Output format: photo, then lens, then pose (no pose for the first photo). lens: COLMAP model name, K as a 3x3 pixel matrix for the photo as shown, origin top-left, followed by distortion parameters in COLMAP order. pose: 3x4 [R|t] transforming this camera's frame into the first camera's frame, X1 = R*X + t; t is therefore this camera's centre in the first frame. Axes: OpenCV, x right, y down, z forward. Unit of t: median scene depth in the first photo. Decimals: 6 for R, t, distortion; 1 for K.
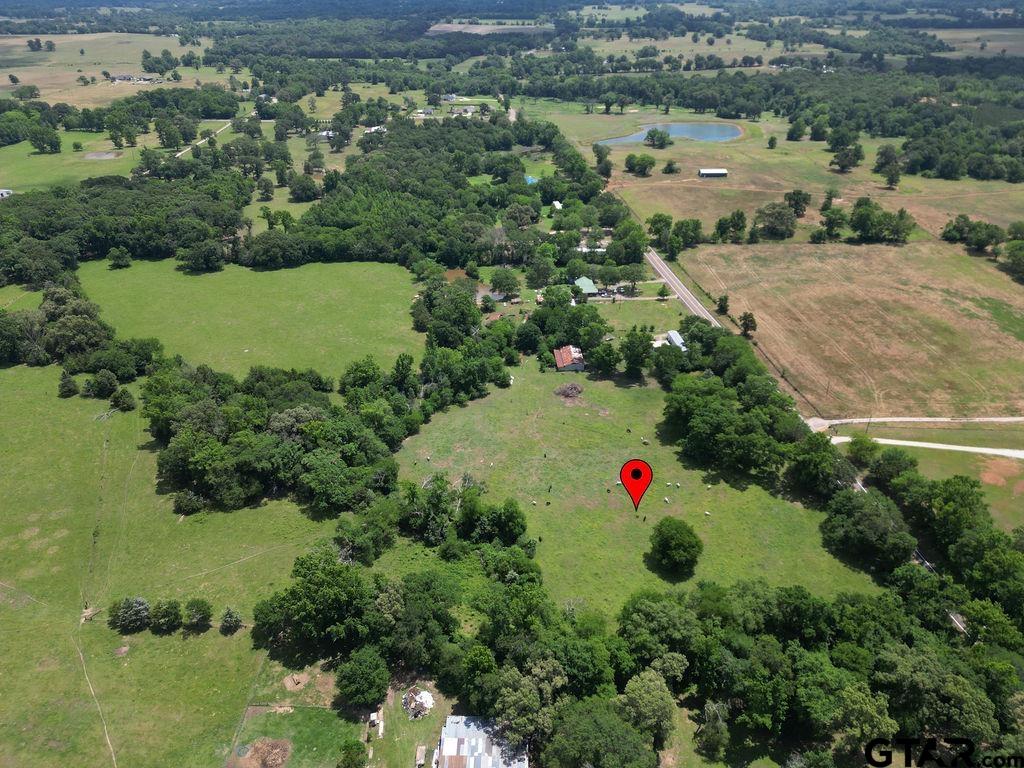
lens RADIAL K [[711.3, 0, 512.0], [0, 711.3, 384.0], [0, 0, 1]] dist [0.071007, -0.057169]
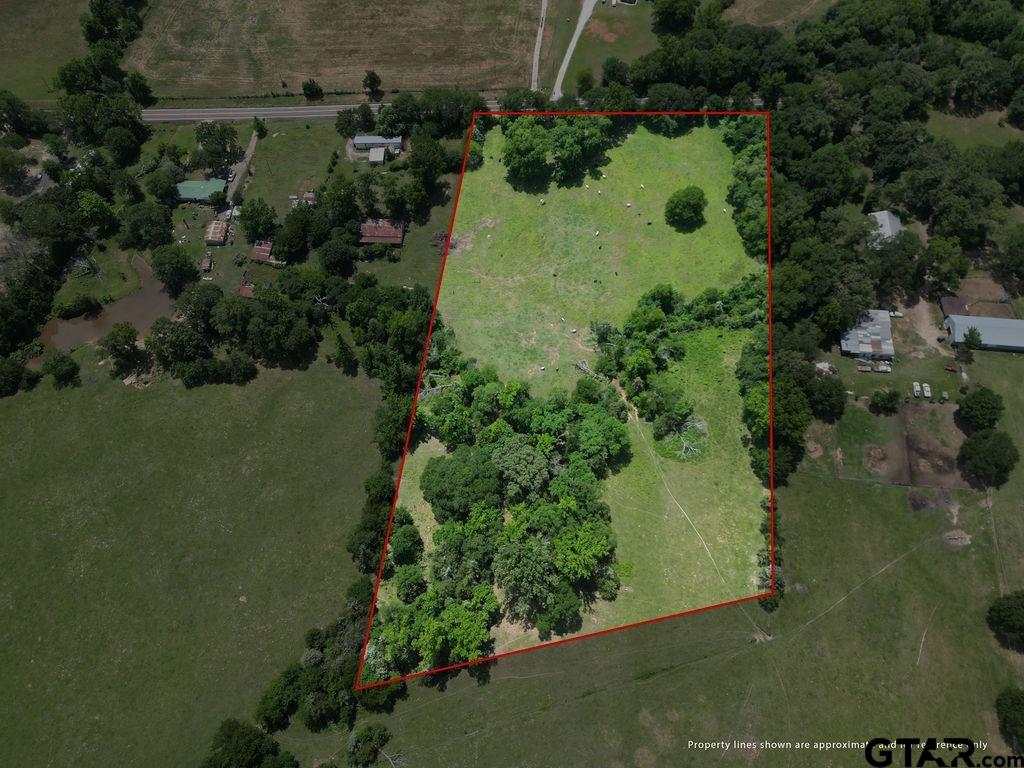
lens RADIAL K [[711.3, 0, 512.0], [0, 711.3, 384.0], [0, 0, 1]] dist [0.071007, -0.057169]
pose [[0.109428, -0.846305, 0.521339, -0.647652], [0.515952, 0.496658, 0.697943, -0.587190], [-0.849599, 0.192612, 0.491001, 0.546014]]
